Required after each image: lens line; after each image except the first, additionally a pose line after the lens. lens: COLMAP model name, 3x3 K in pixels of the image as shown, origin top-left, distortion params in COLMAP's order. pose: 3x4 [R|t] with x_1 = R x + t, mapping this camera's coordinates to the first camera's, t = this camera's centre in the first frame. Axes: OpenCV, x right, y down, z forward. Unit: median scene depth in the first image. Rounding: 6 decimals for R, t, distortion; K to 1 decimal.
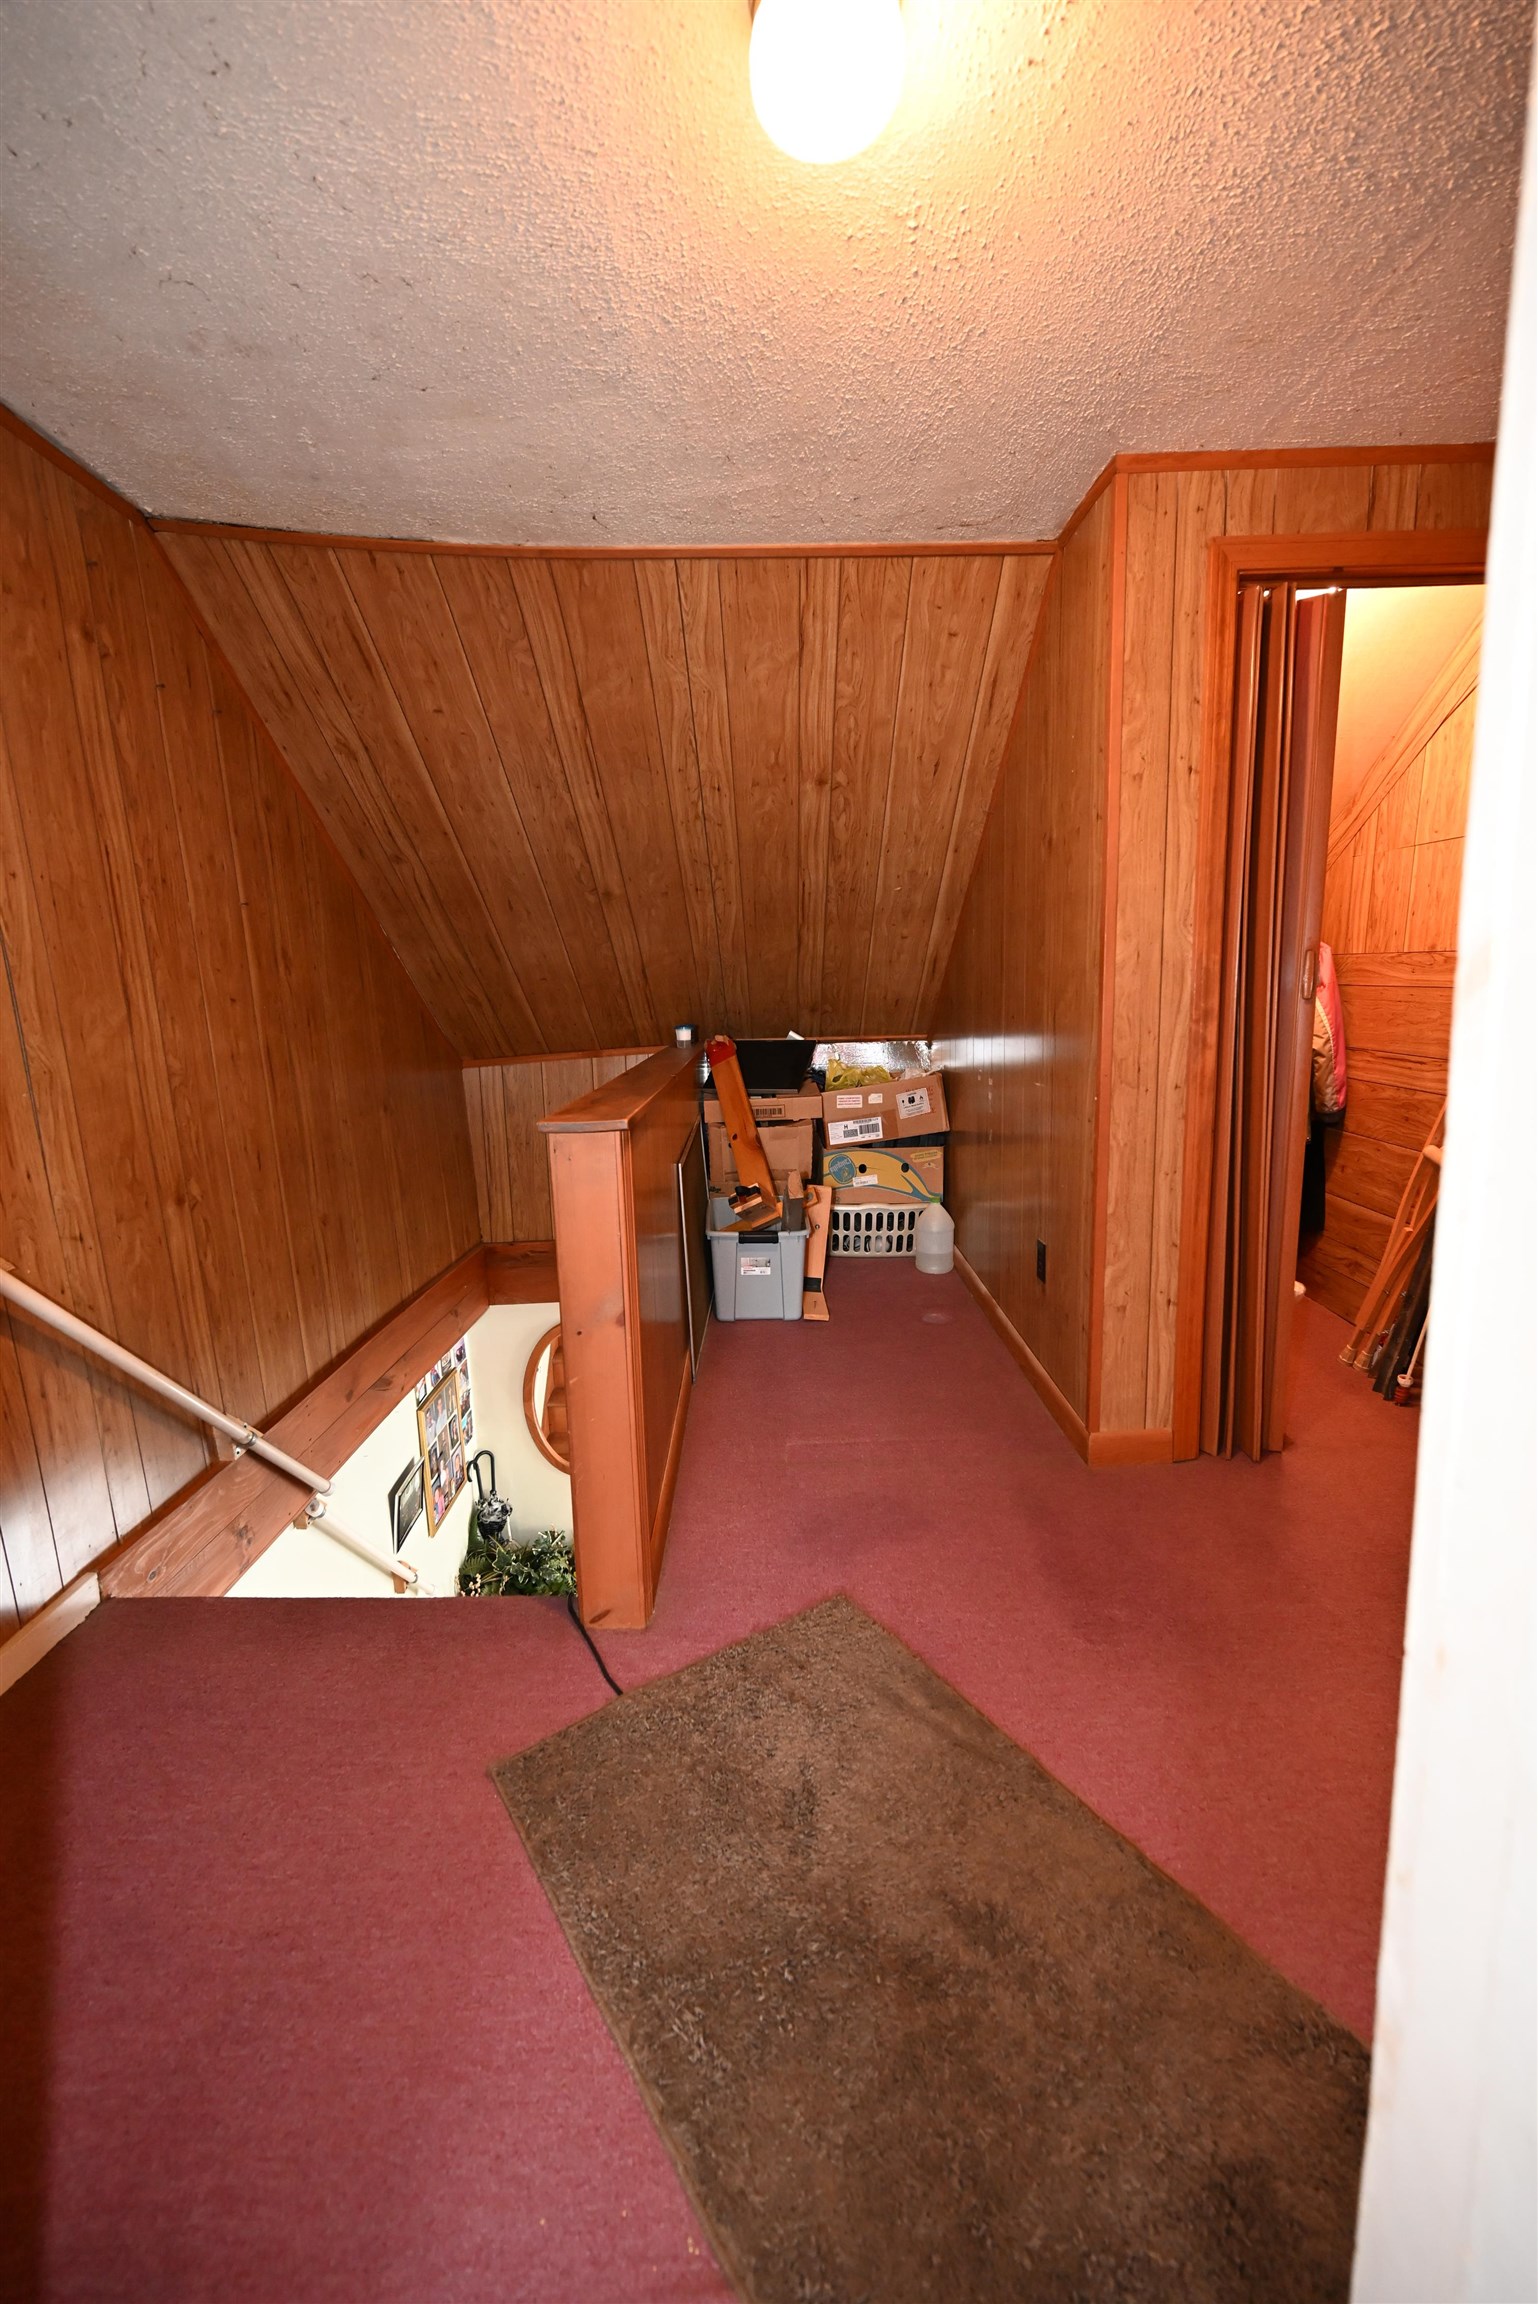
lens RADIAL K [[906.3, 0, 747.4], [0, 906.3, 1157.6], [0, 0, 1]] dist [-0.002709, 0.000215]
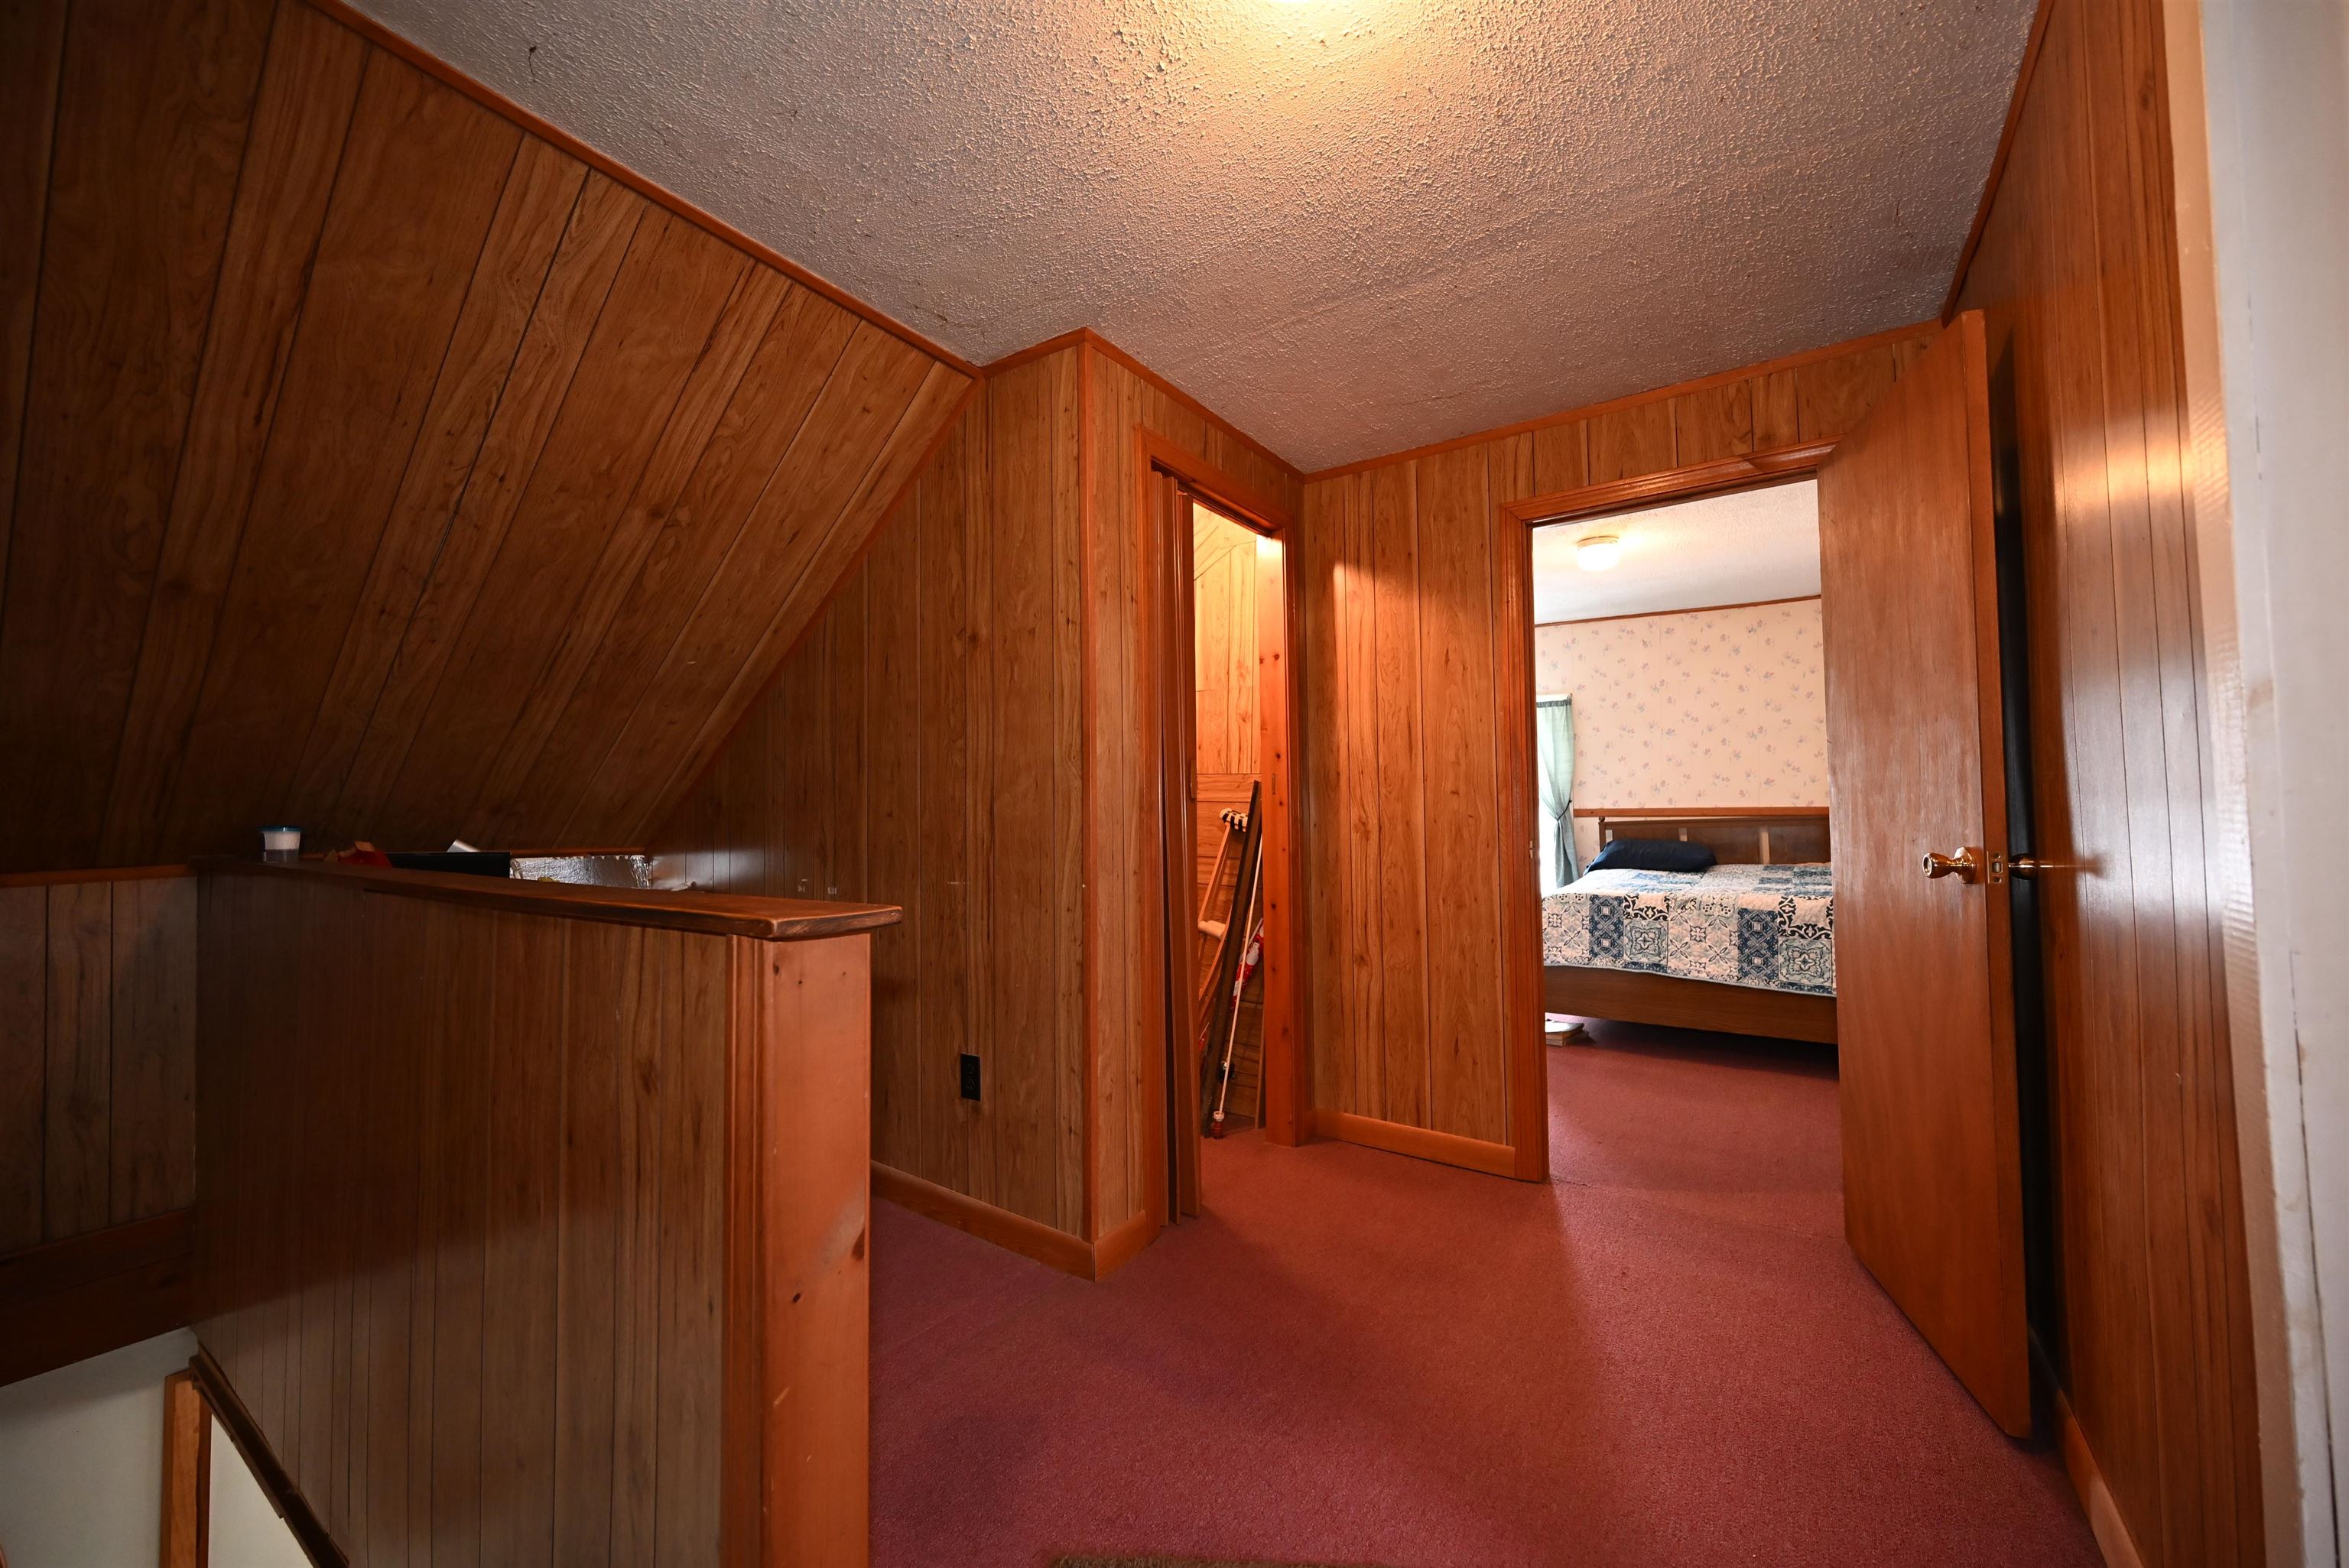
lens RADIAL K [[923.9, 0, 1167.1], [0, 923.9, 787.1], [0, 0, 1]] dist [-0.002709, 0.000215]
pose [[0.570974, 0.056787, 0.819002, -0.387860], [0.129816, 0.978809, -0.158370, 0.002307], [-0.810639, 0.196745, 0.551503, 0.311221]]
